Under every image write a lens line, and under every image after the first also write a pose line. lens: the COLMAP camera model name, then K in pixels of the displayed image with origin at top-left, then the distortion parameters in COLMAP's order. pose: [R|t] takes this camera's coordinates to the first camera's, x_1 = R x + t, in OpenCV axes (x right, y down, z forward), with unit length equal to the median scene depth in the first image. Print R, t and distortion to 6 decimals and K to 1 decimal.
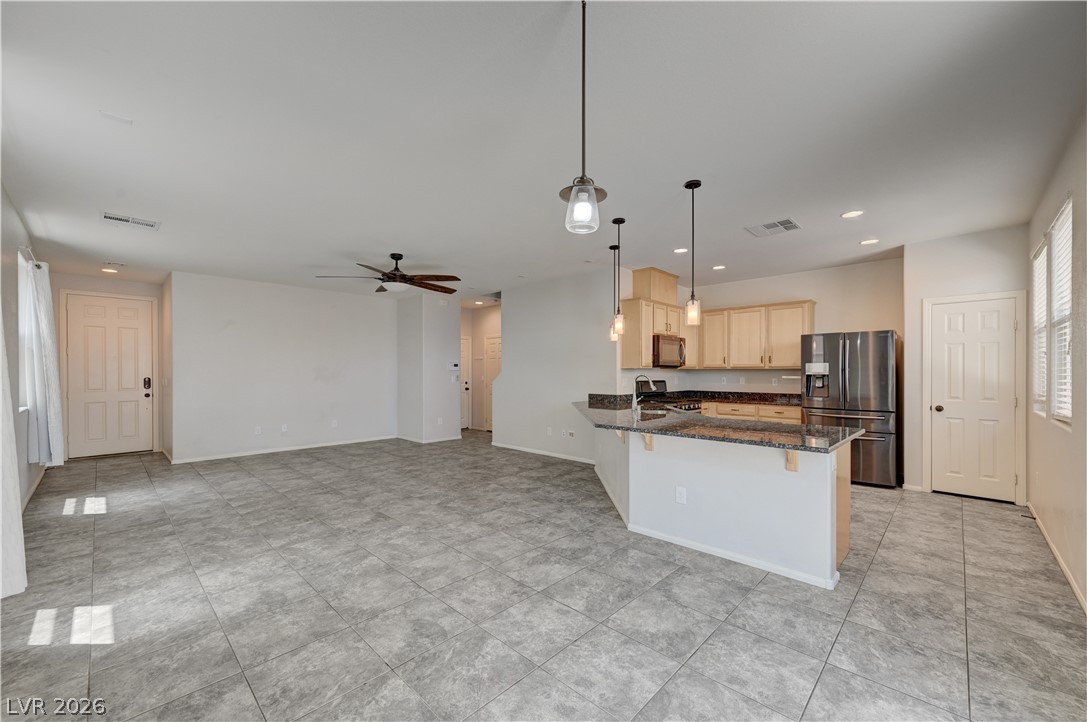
lens RADIAL K [[429.0, 0, 548.4], [0, 429.0, 373.2], [0, 0, 1]] dist [0.008763, 0.000418]
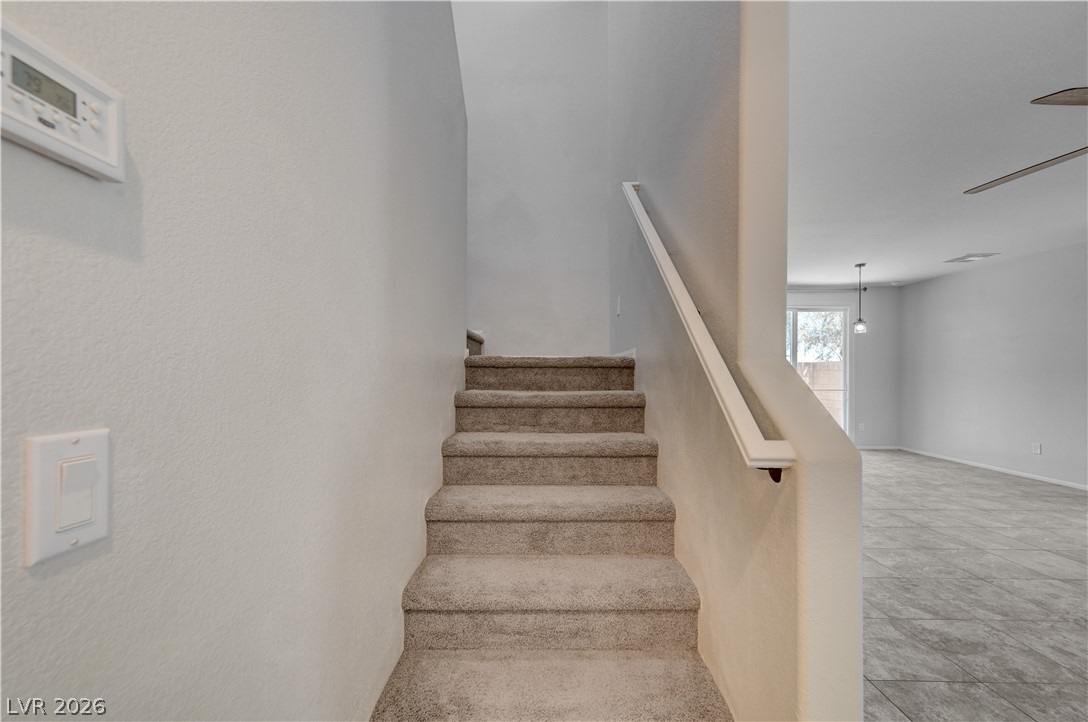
lens RADIAL K [[429.4, 0, 548.9], [0, 429.4, 373.2], [0, 0, 1]] dist [0.008763, 0.000418]
pose [[-0.691216, -0.000031, 0.722648, -0.321905], [0.001128, 0.999999, 0.001121, 0.001409], [-0.722647, 0.001590, -0.691215, 2.369677]]
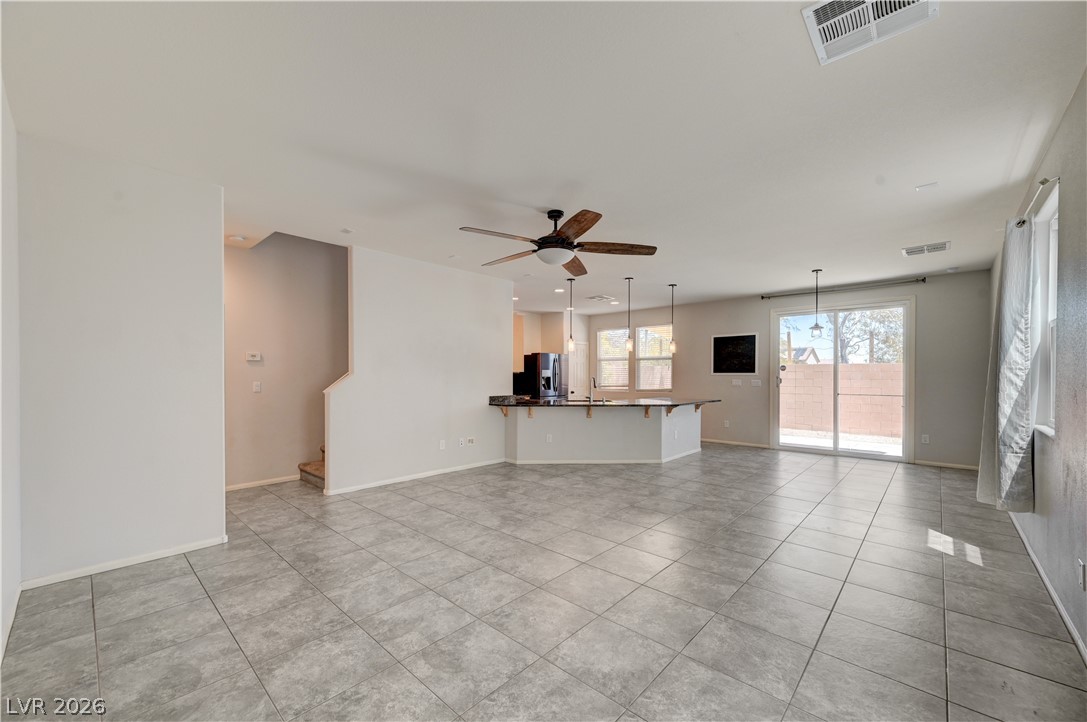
lens RADIAL K [[423.2, 0, 549.4], [0, 423.2, 378.2], [0, 0, 1]] dist [0.000183, 0.000204]
pose [[-0.024259, -0.004004, 0.999698, -1.536671], [0.001558, 0.999991, 0.004043, 0.001452], [-0.999704, 0.001655, -0.024253, 1.481410]]
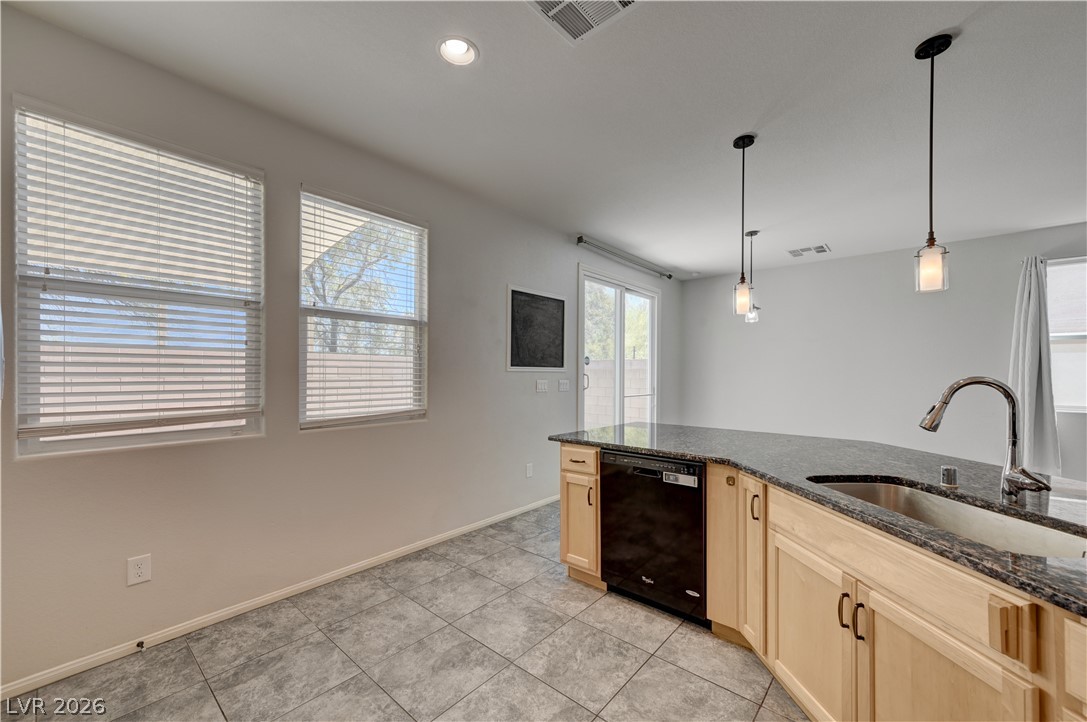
lens RADIAL K [[429.0, 0, 548.4], [0, 429.0, 373.2], [0, 0, 1]] dist [0.008763, 0.000418]
pose [[-0.998457, -0.002454, -0.055481, 0.674386], [-0.002517, 0.999996, 0.001062, 0.000119], [0.055478, 0.001200, -0.998459, 1.616471]]
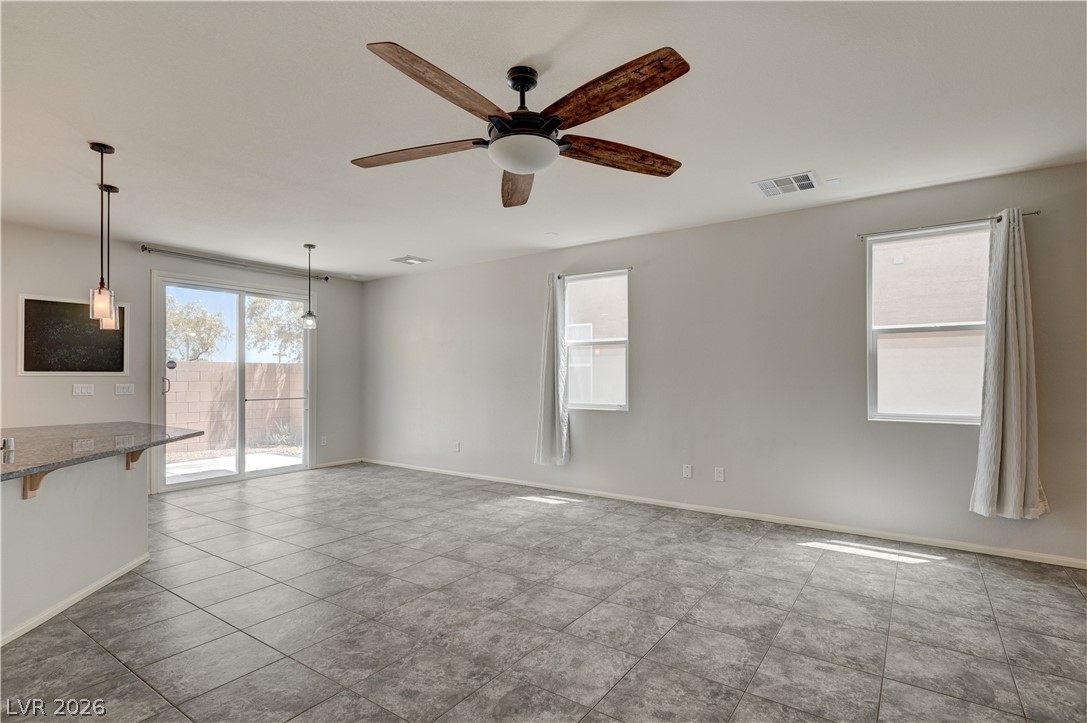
lens RADIAL K [[531.5, 0, 545.5], [0, 531.5, 372.7], [0, 0, 1]] dist [0.010686, -0.000885]
pose [[-0.989267, 0.002303, -0.146104, -0.436115], [0.002751, 0.999992, -0.002865, -0.004743], [0.146096, -0.003236, -0.989265, 2.137150]]
